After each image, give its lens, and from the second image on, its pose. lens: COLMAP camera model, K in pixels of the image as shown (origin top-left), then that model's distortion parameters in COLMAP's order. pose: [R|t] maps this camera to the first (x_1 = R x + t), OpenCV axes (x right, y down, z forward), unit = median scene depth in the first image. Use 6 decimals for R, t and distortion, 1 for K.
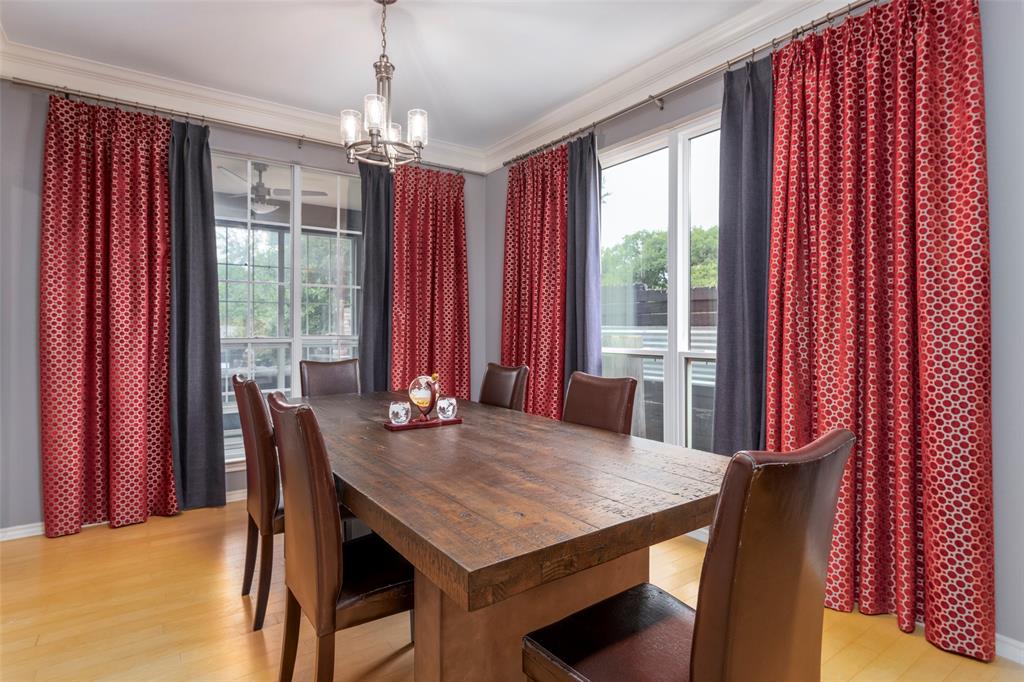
lens RADIAL K [[514.7, 0, 504.2], [0, 514.7, 338.4], [0, 0, 1]] dist [-0.000786, -0.001315]
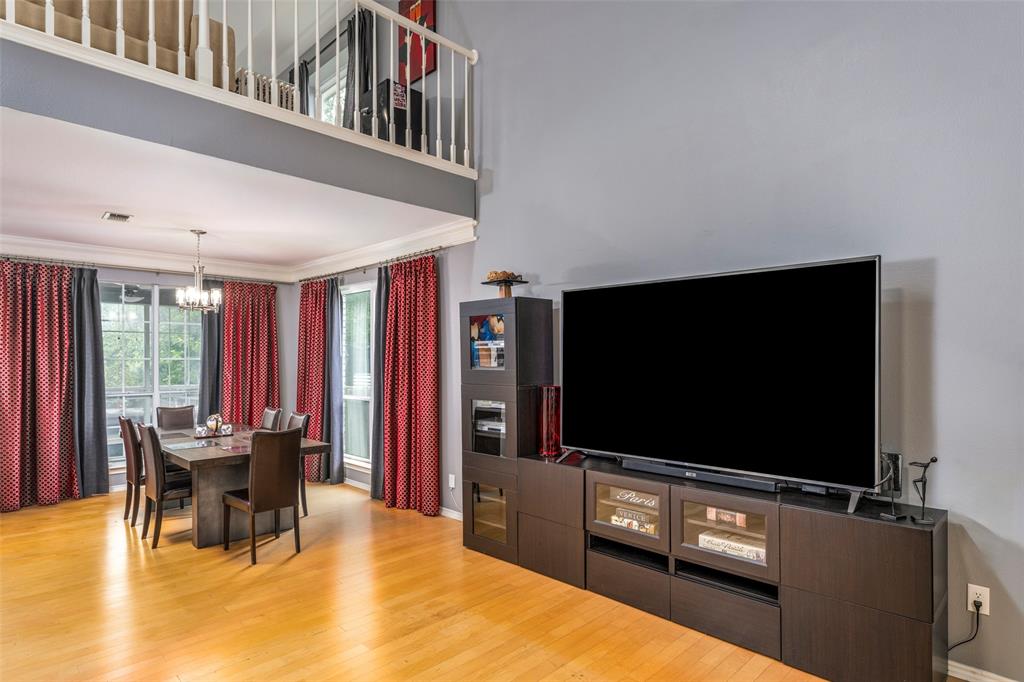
lens RADIAL K [[514.7, 0, 503.0], [0, 514.7, 367.7], [0, 0, 1]] dist [-0.000786, -0.001315]
pose [[0.981689, -0.004923, 0.190427, 0.445564], [0.006256, 0.999960, -0.006400, -0.075433], [-0.190388, 0.007474, 0.981681, -0.986443]]
